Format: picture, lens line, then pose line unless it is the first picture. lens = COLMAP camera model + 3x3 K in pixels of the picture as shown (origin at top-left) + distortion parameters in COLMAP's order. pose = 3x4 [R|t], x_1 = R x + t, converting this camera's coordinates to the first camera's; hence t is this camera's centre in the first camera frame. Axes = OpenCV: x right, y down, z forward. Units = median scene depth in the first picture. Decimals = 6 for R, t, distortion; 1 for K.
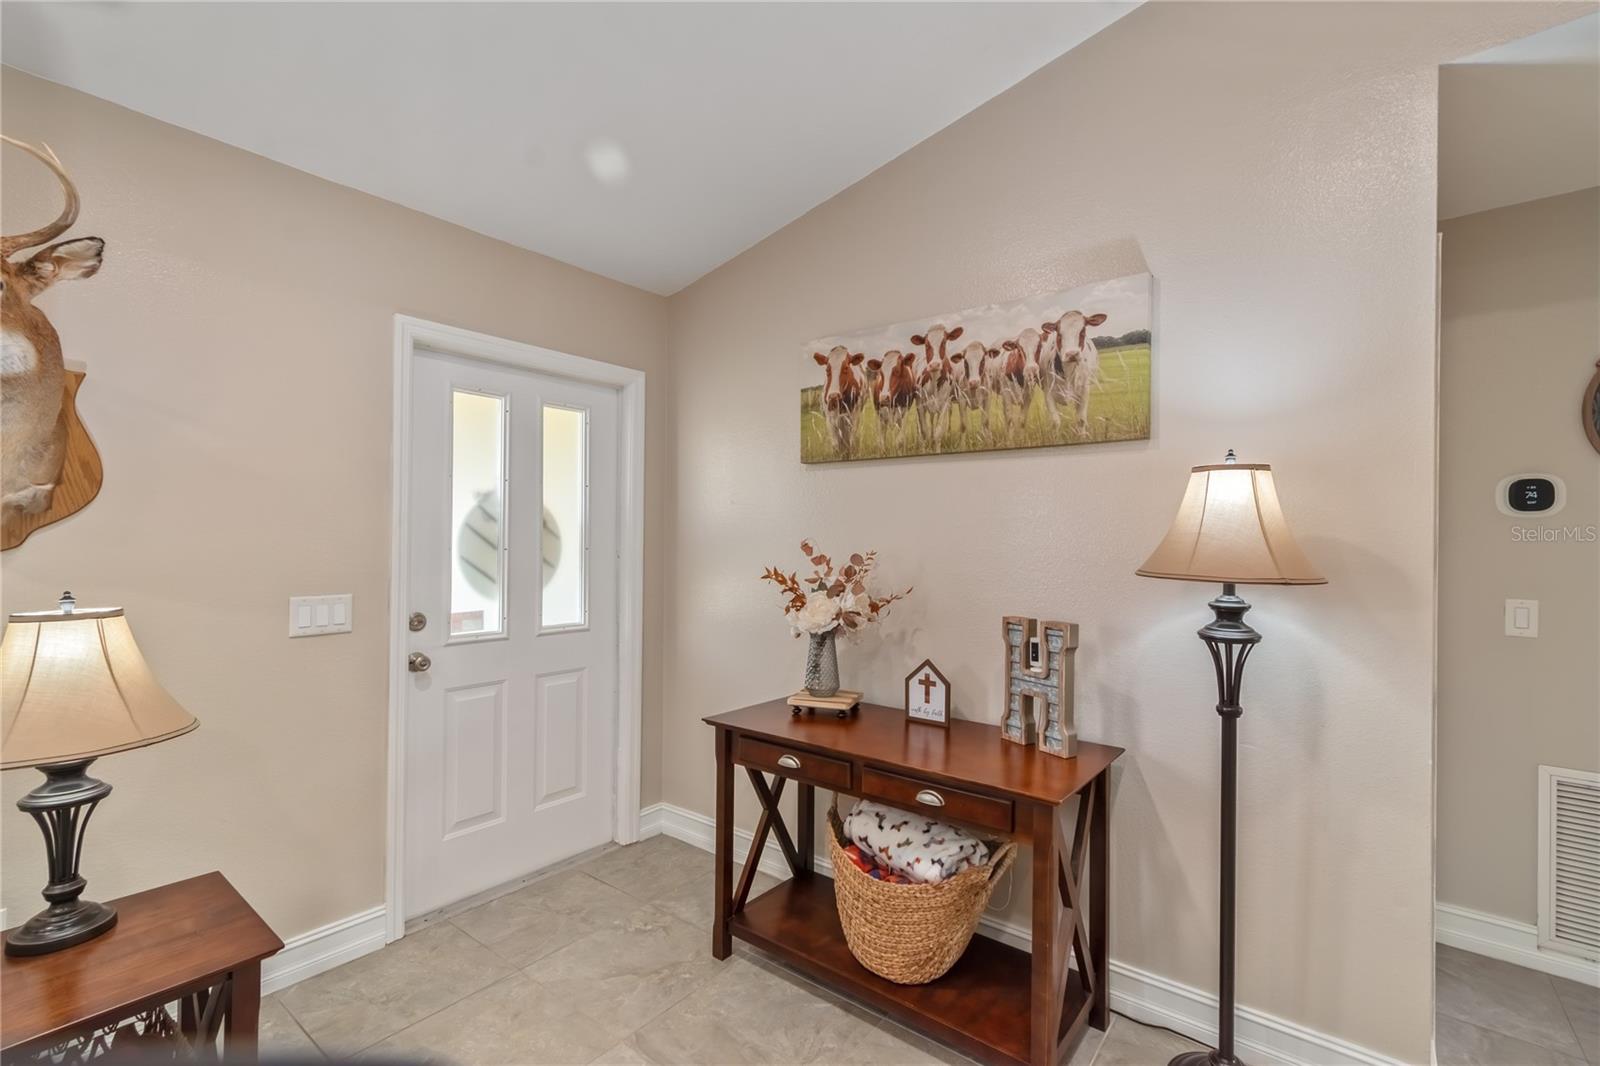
lens RADIAL K [[718.6, 0, 807.3], [0, 718.6, 543.8], [0, 0, 1]] dist [0.001974, -0.000534]
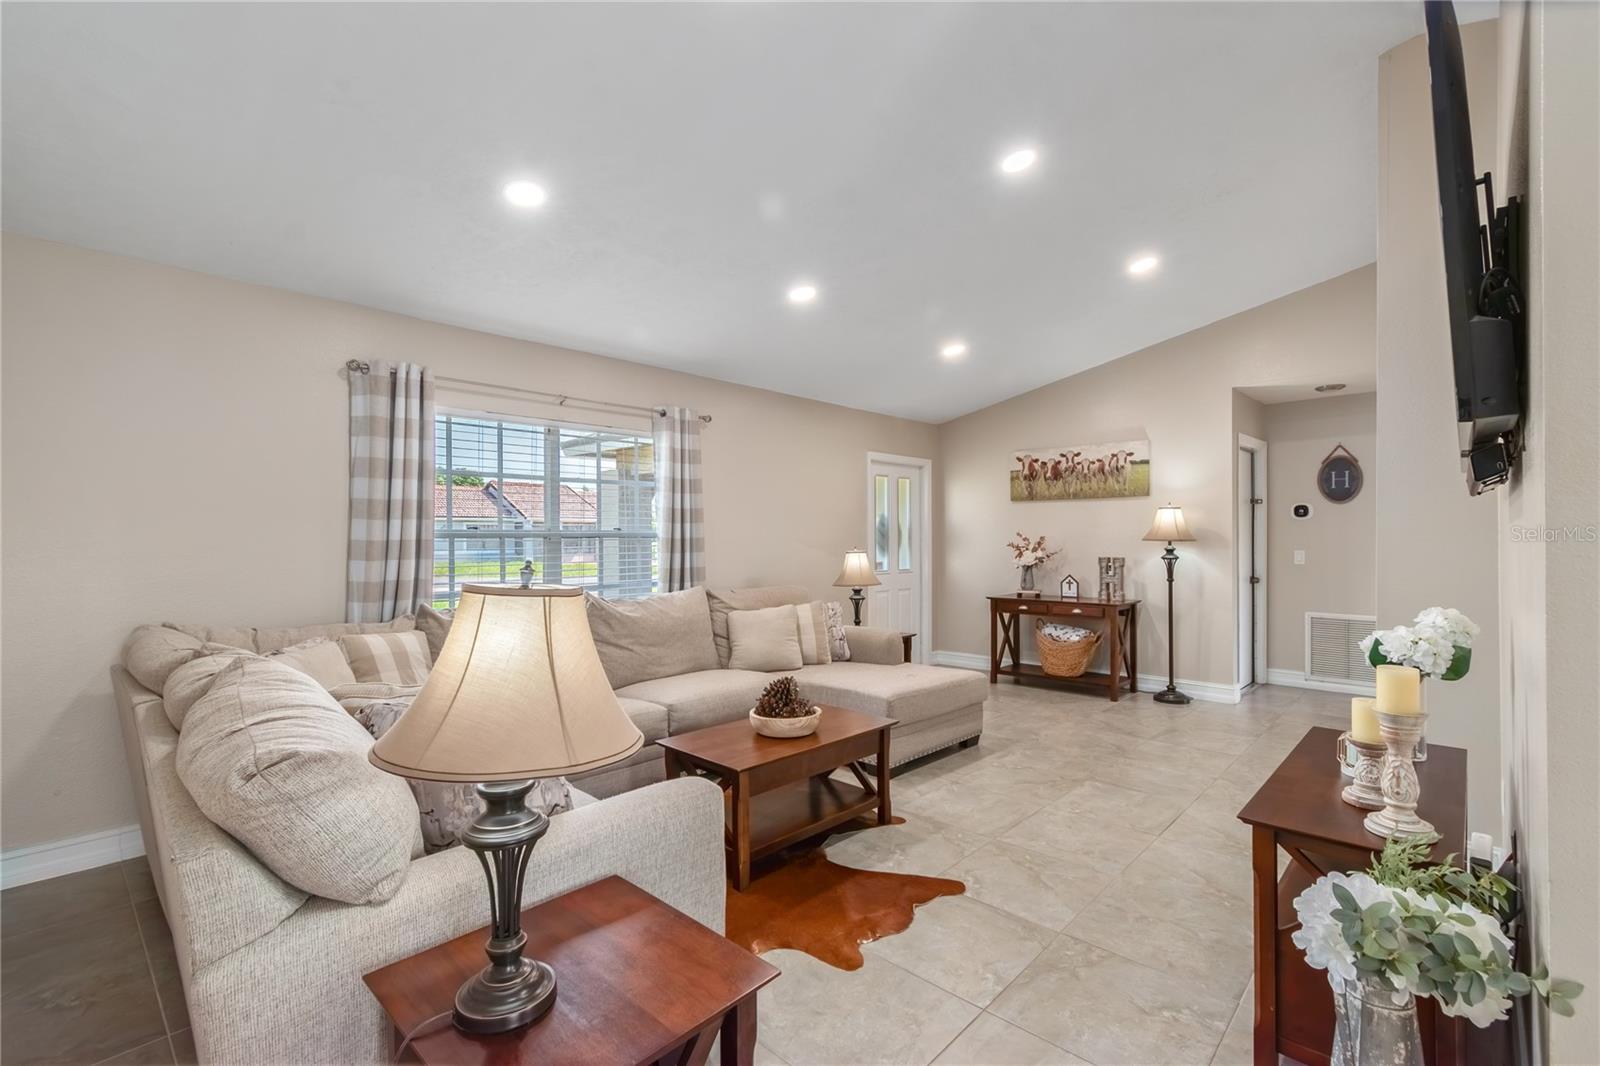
lens RADIAL K [[718.6, 0, 807.3], [0, 718.6, 543.8], [0, 0, 1]] dist [0.001974, -0.000534]
pose [[0.996321, -0.012106, -0.084843, -0.602514], [0.012165, 0.999926, 0.000170, 0.031515], [0.084834, -0.001201, 0.996394, -1.840549]]
